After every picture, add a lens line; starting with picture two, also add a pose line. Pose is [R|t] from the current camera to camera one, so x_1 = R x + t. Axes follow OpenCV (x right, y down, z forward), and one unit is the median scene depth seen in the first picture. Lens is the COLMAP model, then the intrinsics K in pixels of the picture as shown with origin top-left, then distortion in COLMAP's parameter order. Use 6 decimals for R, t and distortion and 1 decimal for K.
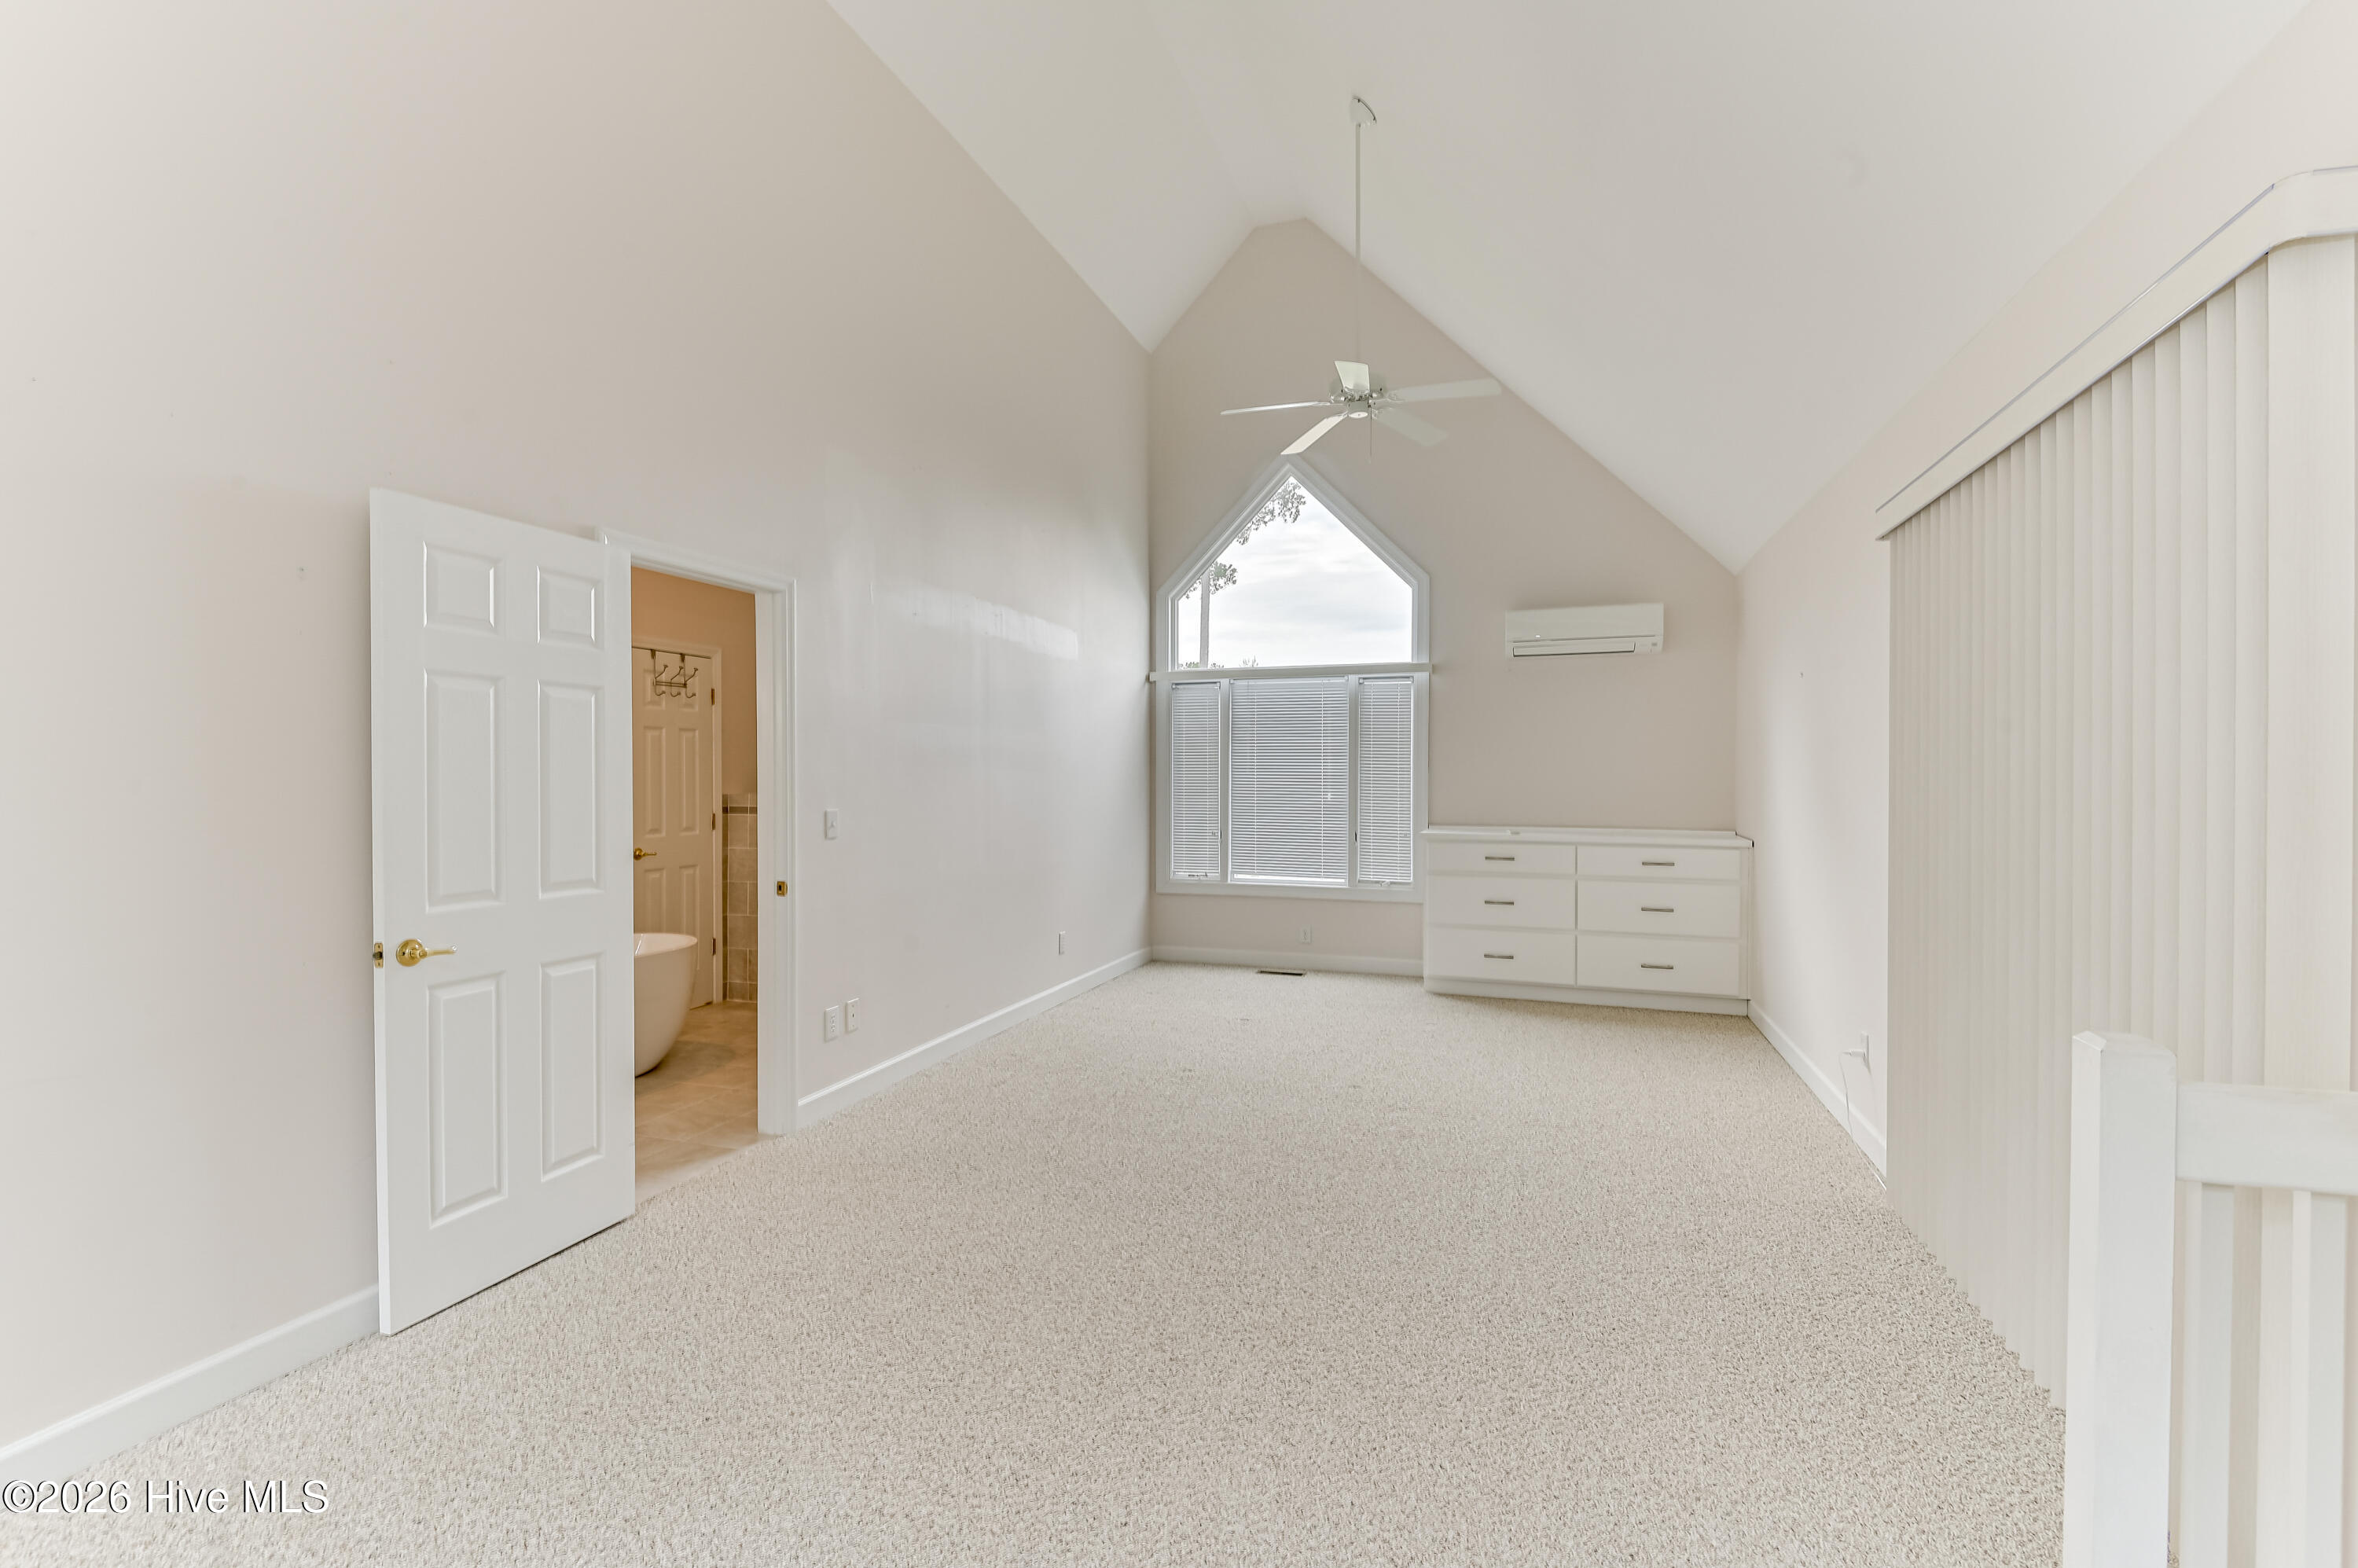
lens RADIAL K [[1059.6, 0, 1179.8], [0, 1059.6, 791.8], [0, 0, 1]] dist [0.003412, -0.001672]
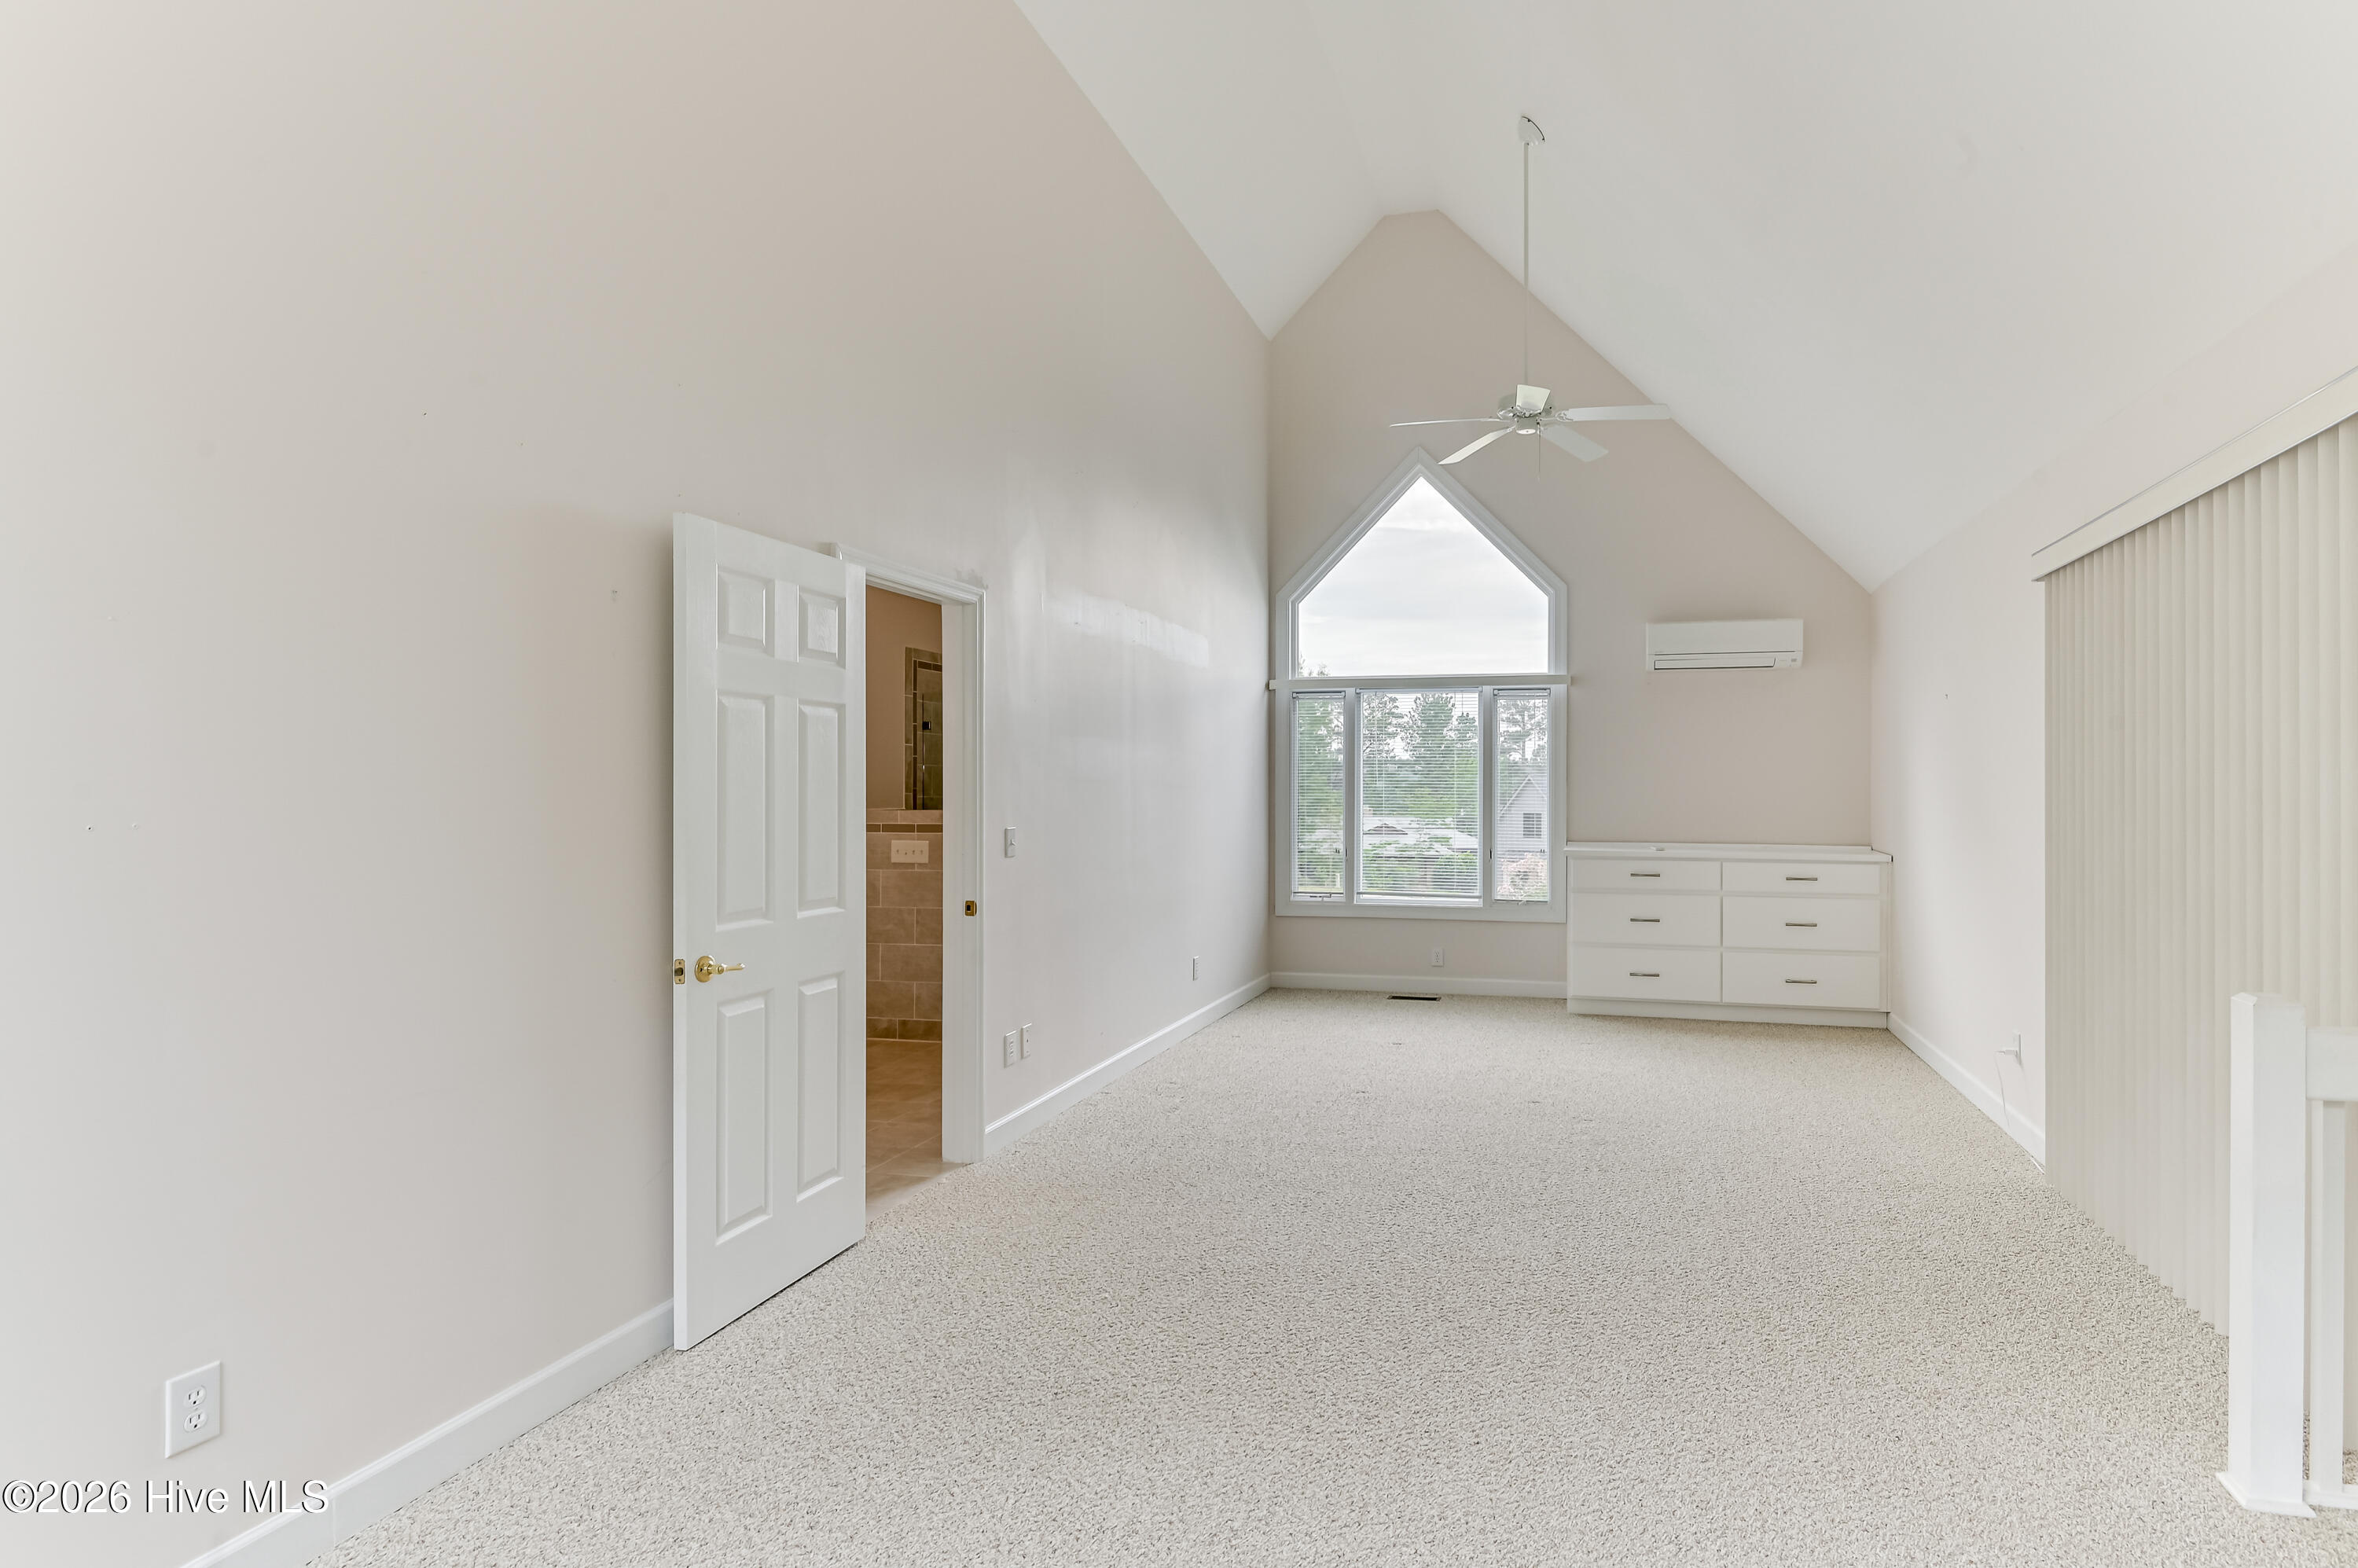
lens RADIAL K [[1406.2, 0, 1180.2], [0, 1406.2, 785.9], [0, 0, 1]] dist [0.008061, -0.001039]
pose [[0.993504, 0.000956, 0.113794, -0.360400], [0.000358, 0.999934, -0.011524, -0.006584], [-0.113797, 0.011490, 0.993438, -0.327874]]
